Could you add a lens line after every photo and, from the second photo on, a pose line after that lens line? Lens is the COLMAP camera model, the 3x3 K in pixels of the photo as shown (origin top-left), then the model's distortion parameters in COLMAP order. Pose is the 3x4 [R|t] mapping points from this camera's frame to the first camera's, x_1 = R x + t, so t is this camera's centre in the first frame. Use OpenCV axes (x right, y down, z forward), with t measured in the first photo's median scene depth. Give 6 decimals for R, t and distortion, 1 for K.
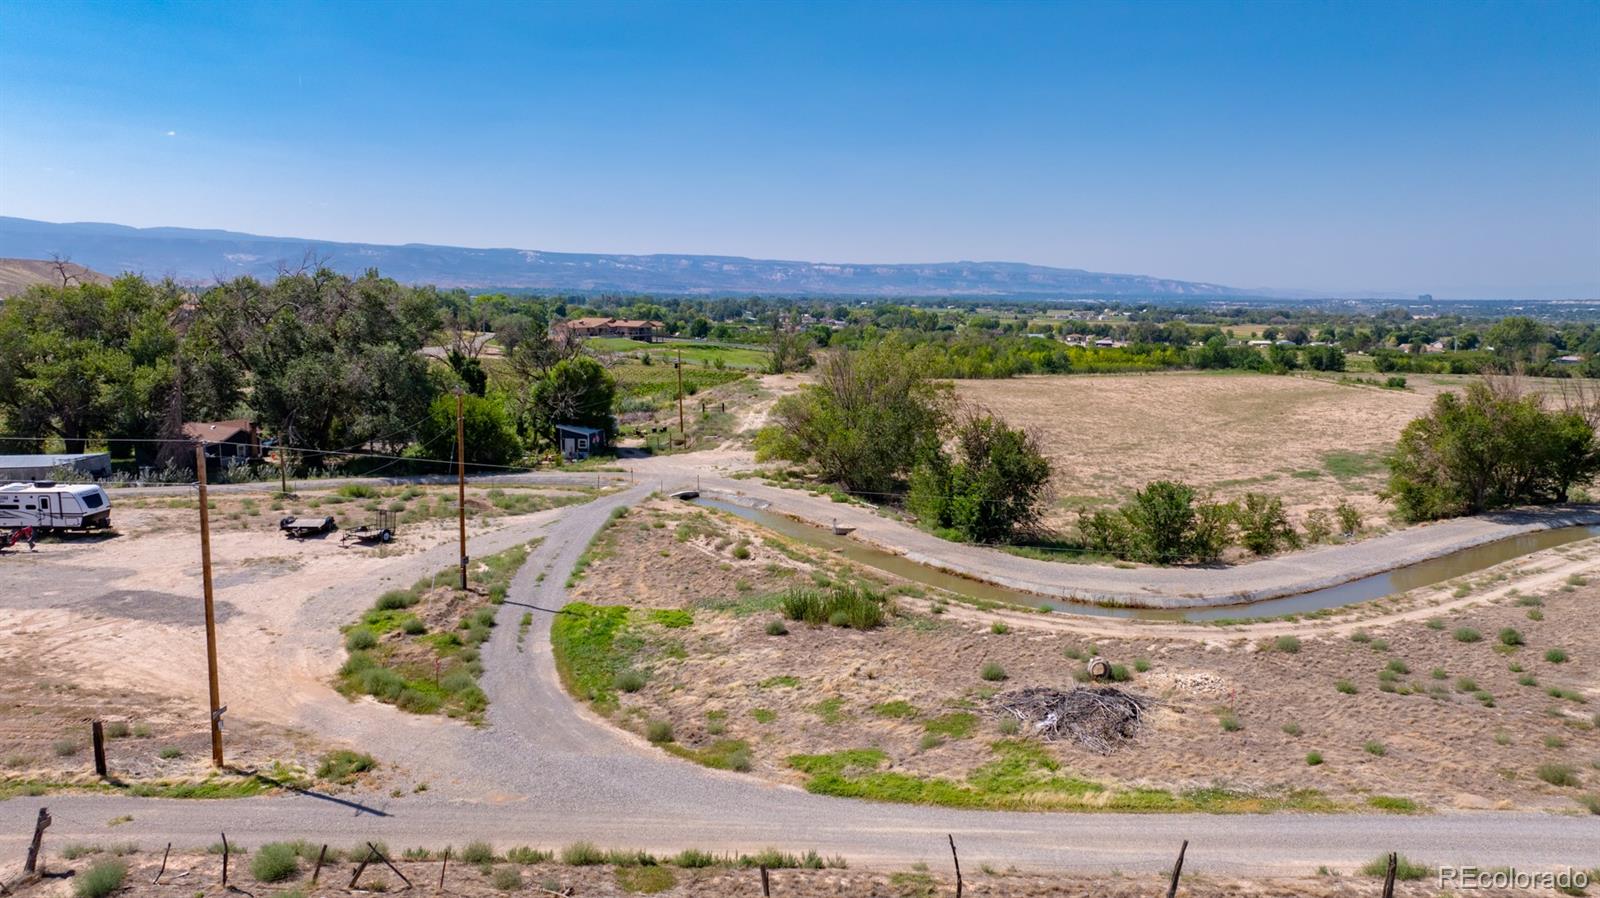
lens RADIAL K [[1124.8, 0, 804.1], [0, 1124.8, 437.4], [0, 0, 1]] dist [-0.030628, 0.027986]
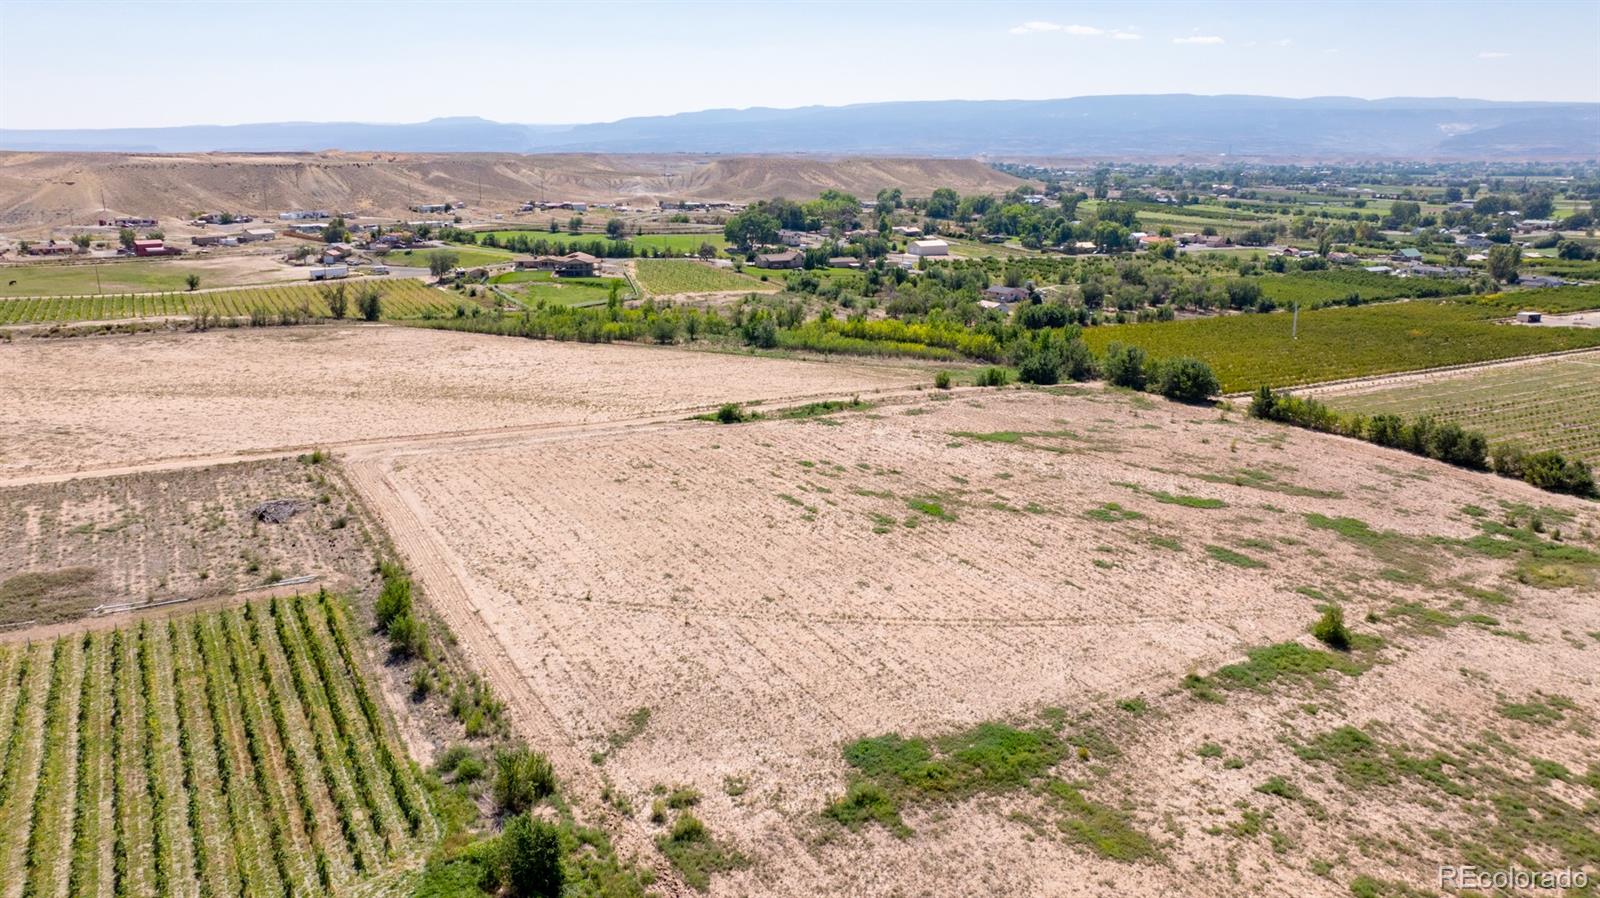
lens RADIAL K [[1124.8, 0, 809.3], [0, 1124.8, 438.5], [0, 0, 1]] dist [-0.030628, 0.027986]
pose [[0.546637, 0.198710, -0.813451, 2.726292], [-0.105018, 0.980034, 0.168831, -0.380689], [0.830758, -0.006862, 0.556591, 1.411948]]
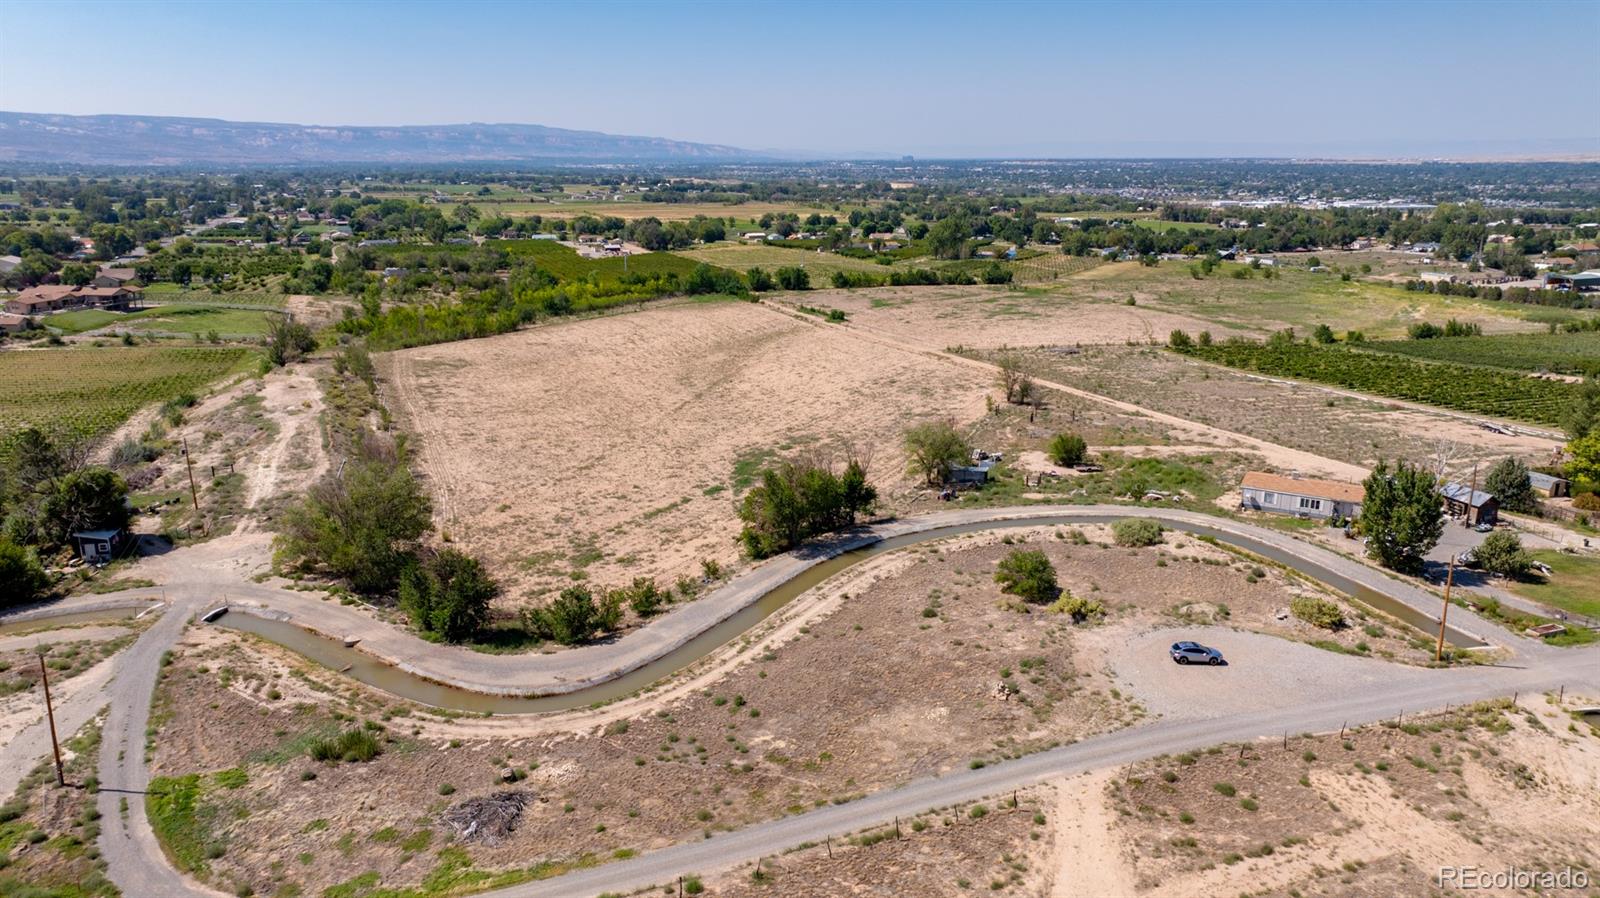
lens RADIAL K [[1124.8, 0, 804.9], [0, 1124.8, 444.7], [0, 0, 1]] dist [-0.030628, 0.027986]
pose [[0.915264, -0.107427, 0.388267, 0.021251], [0.058304, 0.988966, 0.136188, -0.178908], [-0.398613, -0.102010, 0.911428, -0.255184]]
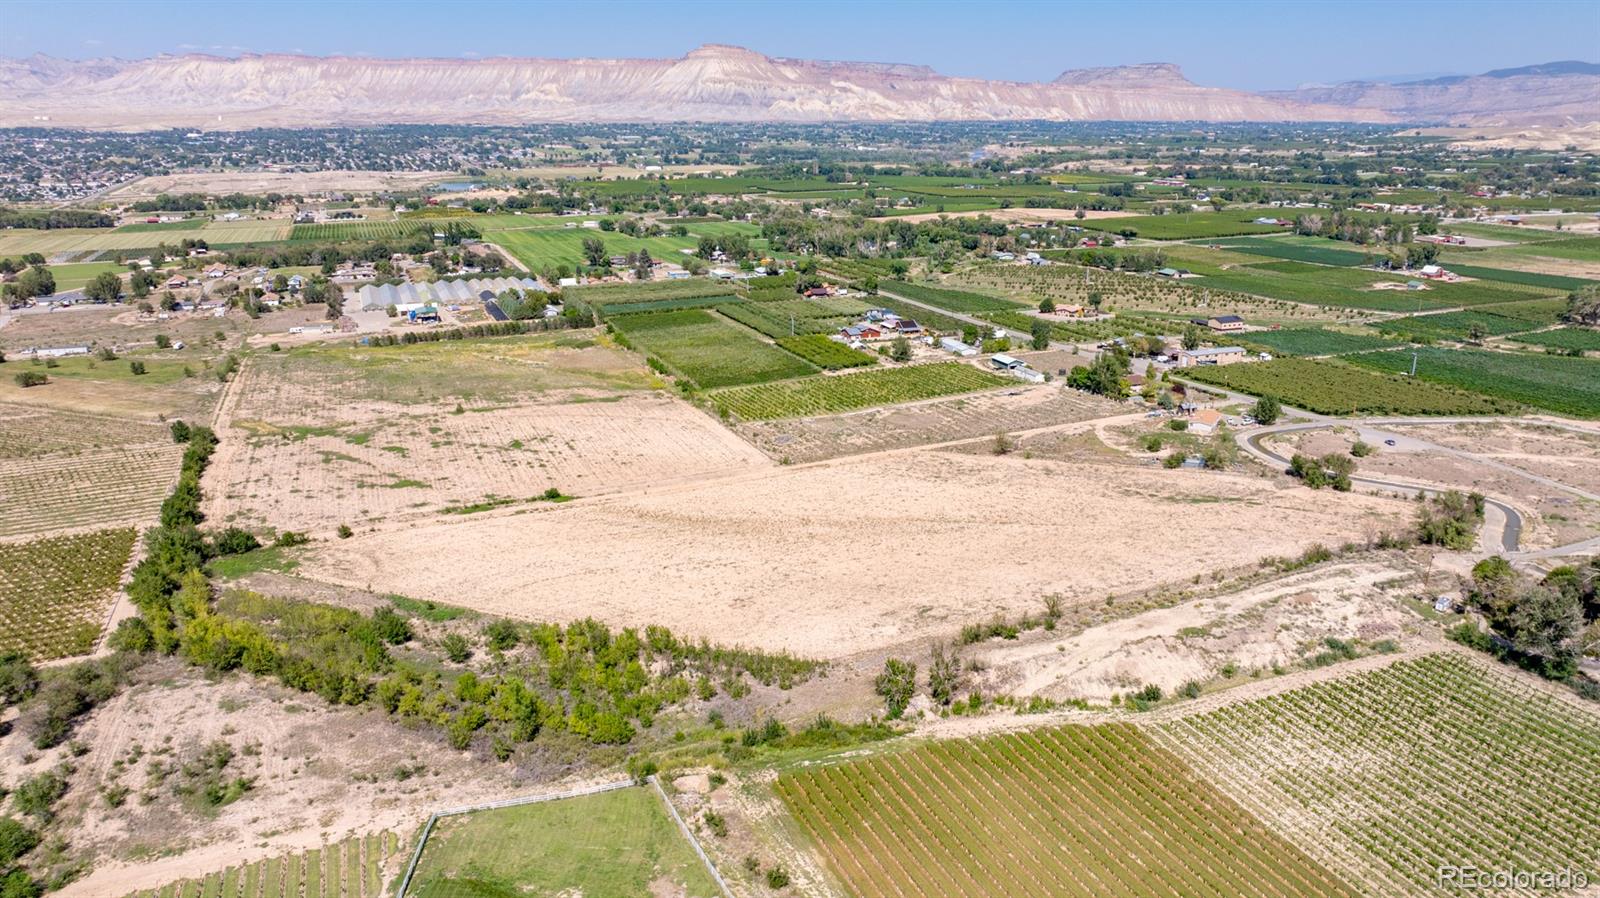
lens RADIAL K [[1124.8, 0, 807.7], [0, 1124.8, 439.7], [0, 0, 1]] dist [-0.030628, 0.027986]
pose [[-0.415596, -0.269079, 0.868837, -1.348568], [0.111724, 0.932902, 0.342361, -1.086908], [-0.902662, 0.239354, -0.357648, 2.668012]]
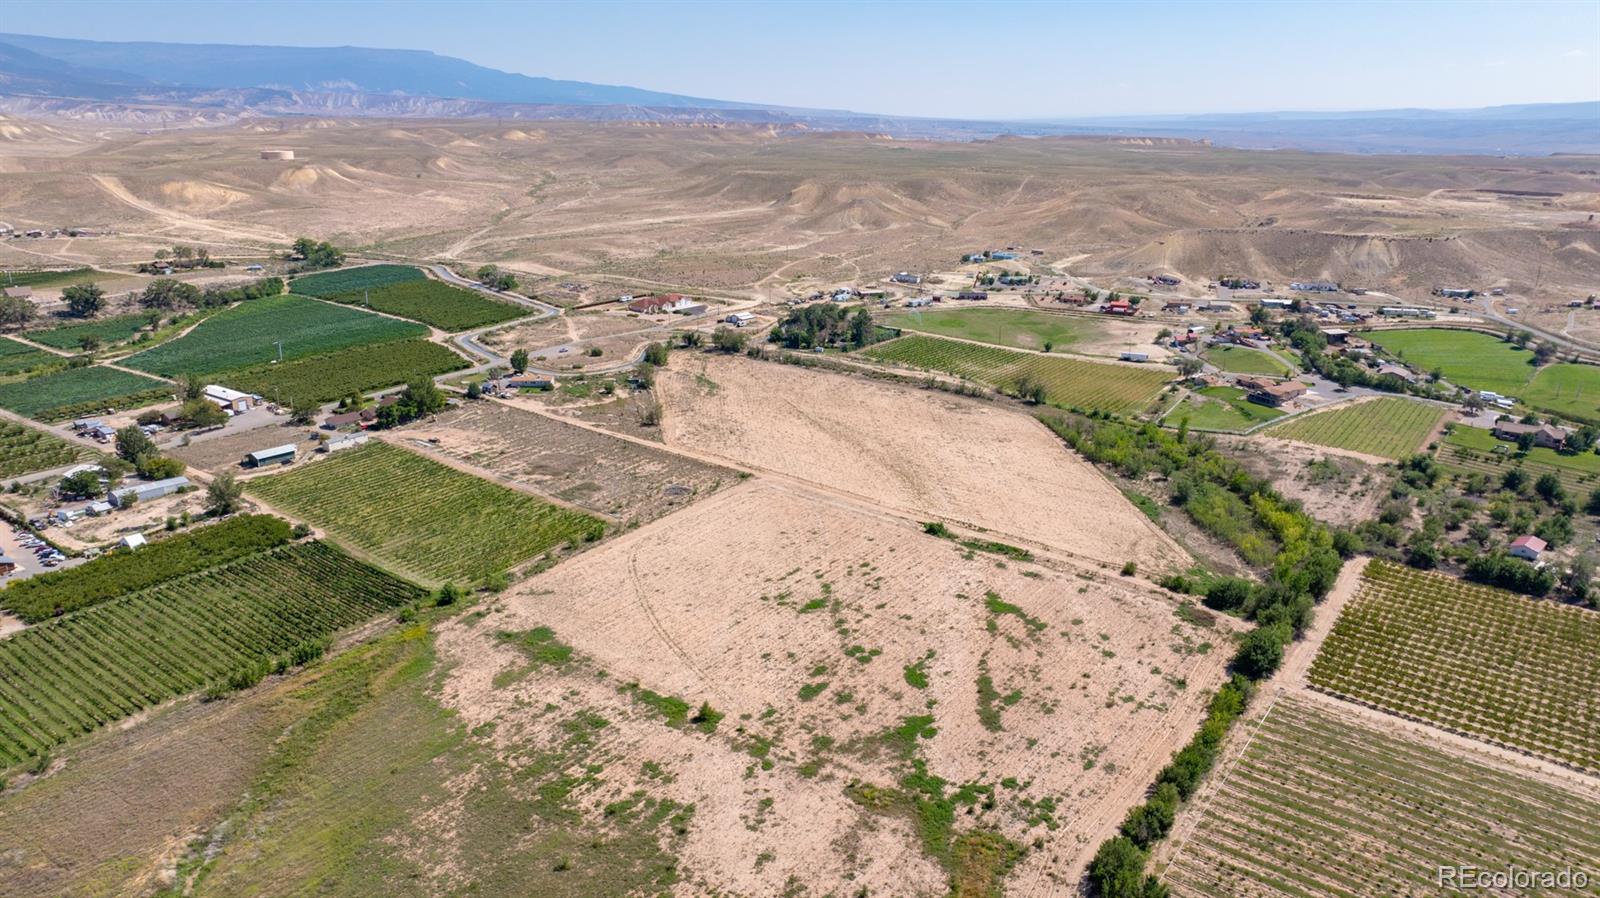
lens RADIAL K [[1124.8, 0, 806.4], [0, 1124.8, 437.3], [0, 0, 1]] dist [-0.030628, 0.027986]
pose [[-0.566556, 0.214482, -0.795621, 3.523270], [-0.121524, 0.933226, 0.338113, -1.201168], [0.815013, 0.288247, -0.502660, 3.343196]]
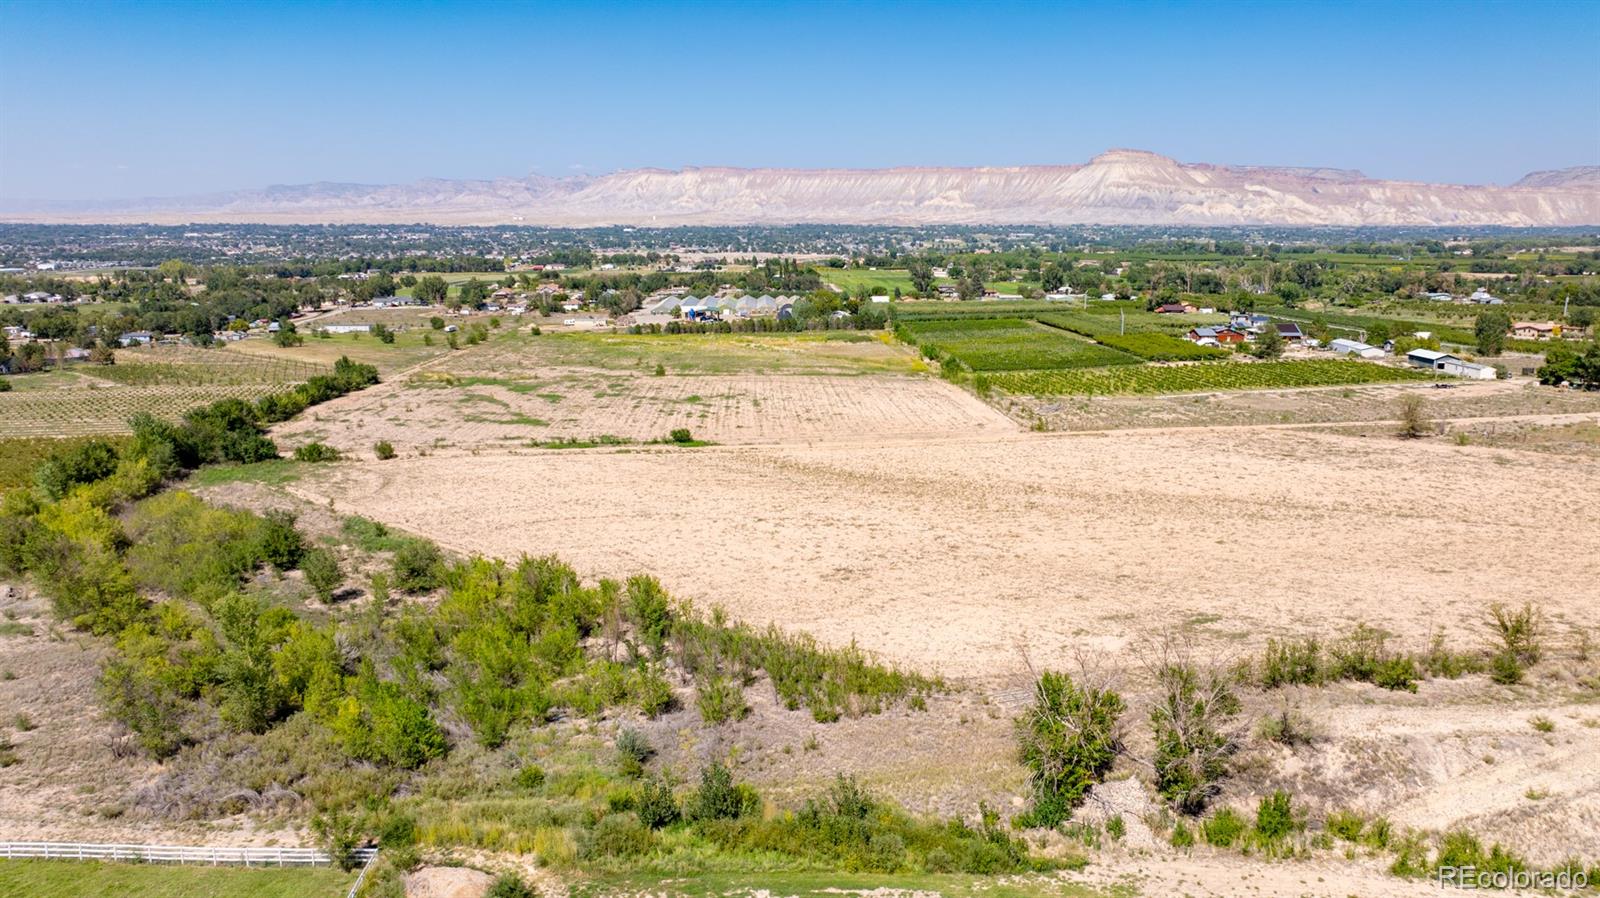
lens RADIAL K [[1124.8, 0, 807.1], [0, 1124.8, 442.5], [0, 0, 1]] dist [-0.030628, 0.027986]
pose [[-0.081575, -0.203470, 0.975677, -0.620436], [0.128708, 0.968592, 0.212753, -0.469281], [-0.988322, 0.142933, -0.052824, 2.180616]]
